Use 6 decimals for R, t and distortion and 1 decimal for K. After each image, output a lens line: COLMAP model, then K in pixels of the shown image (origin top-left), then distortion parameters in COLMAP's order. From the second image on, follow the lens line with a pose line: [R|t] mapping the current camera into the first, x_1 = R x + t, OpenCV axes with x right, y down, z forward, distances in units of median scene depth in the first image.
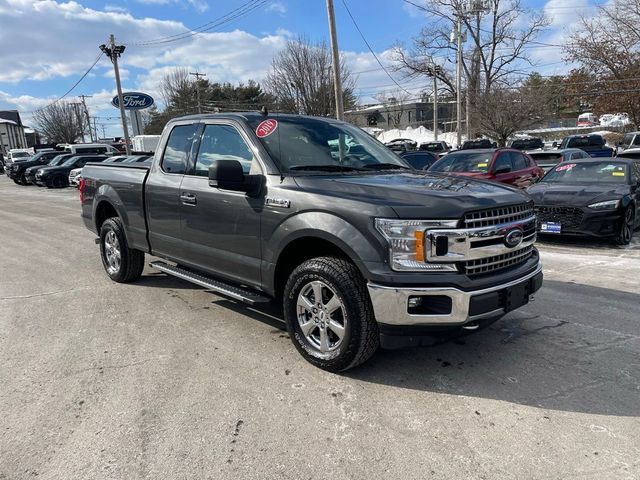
lens RADIAL K [[483.2, 0, 332.3], [0, 483.2, 251.7], [0, 0, 1]] dist [0.075531, -0.094626]
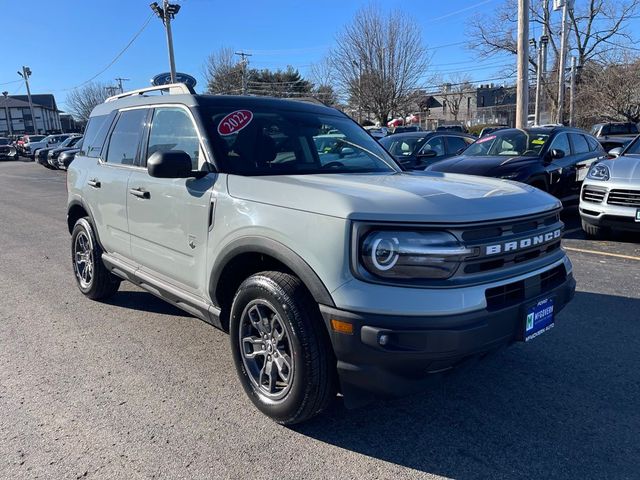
lens RADIAL K [[483.2, 0, 325.9], [0, 483.2, 229.2], [0, 0, 1]] dist [0.075531, -0.094626]
pose [[0.998060, 0.026021, -0.056565, -0.073627], [-0.027522, 0.999285, -0.025916, -0.016604], [0.055851, 0.027423, 0.998062, 0.121241]]
